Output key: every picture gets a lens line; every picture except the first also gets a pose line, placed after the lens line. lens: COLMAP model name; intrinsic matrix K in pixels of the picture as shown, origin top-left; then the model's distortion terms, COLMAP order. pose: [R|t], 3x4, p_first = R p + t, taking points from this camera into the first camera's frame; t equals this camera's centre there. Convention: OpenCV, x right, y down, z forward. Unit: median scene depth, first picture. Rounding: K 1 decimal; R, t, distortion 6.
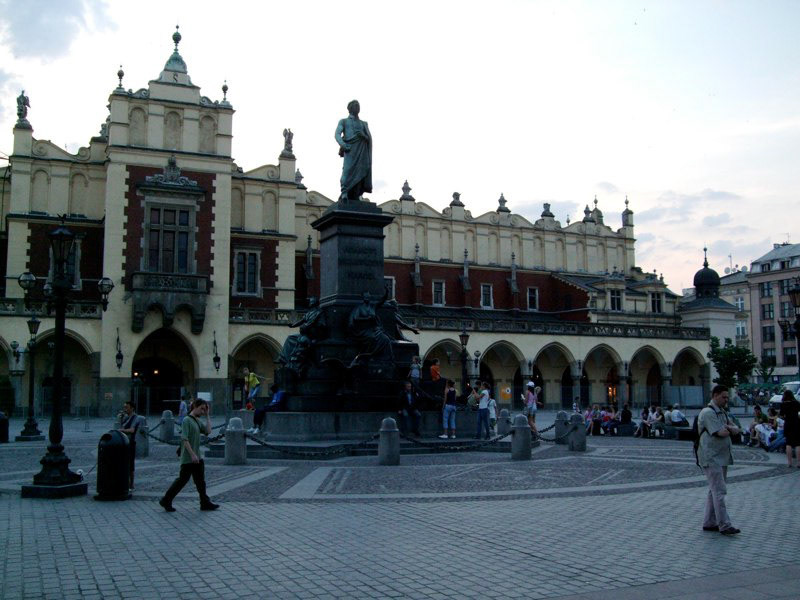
lens RADIAL K [[849.7, 0, 400.0], [0, 849.7, 300.0], [0, 0, 1]] dist [-0.086686, 0.011542]
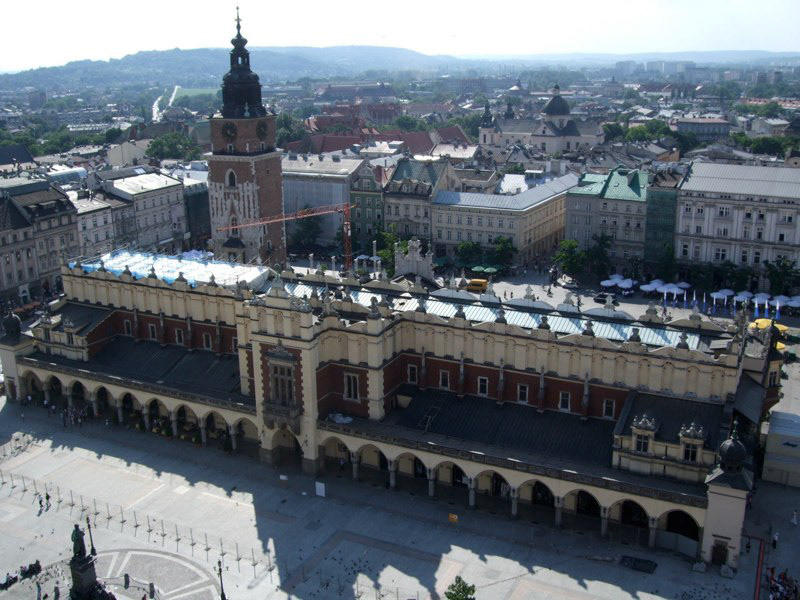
lens RADIAL K [[849.7, 0, 400.0], [0, 849.7, 300.0], [0, 0, 1]] dist [-0.086686, 0.011542]
pose [[0.613659, 0.218200, -0.758822, 1.177555], [0.105163, 0.929906, 0.352441, -0.824752], [0.782536, -0.296079, 0.547699, 0.255900]]
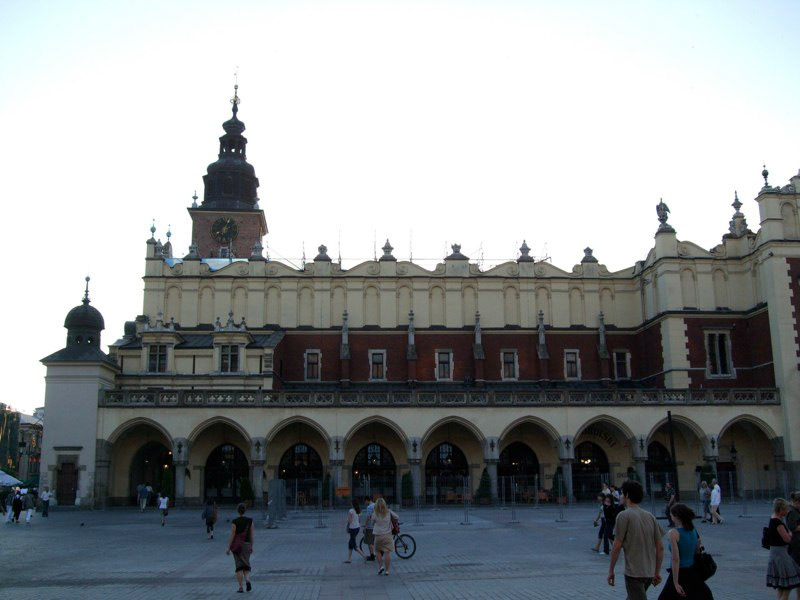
lens RADIAL K [[849.7, 0, 400.0], [0, 849.7, 300.0], [0, 0, 1]] dist [-0.086686, 0.011542]
pose [[0.930862, -0.077404, -0.357078, -0.392911], [0.042504, 0.993608, -0.104581, -0.017751], [0.362891, 0.082173, 0.928201, -0.141508]]
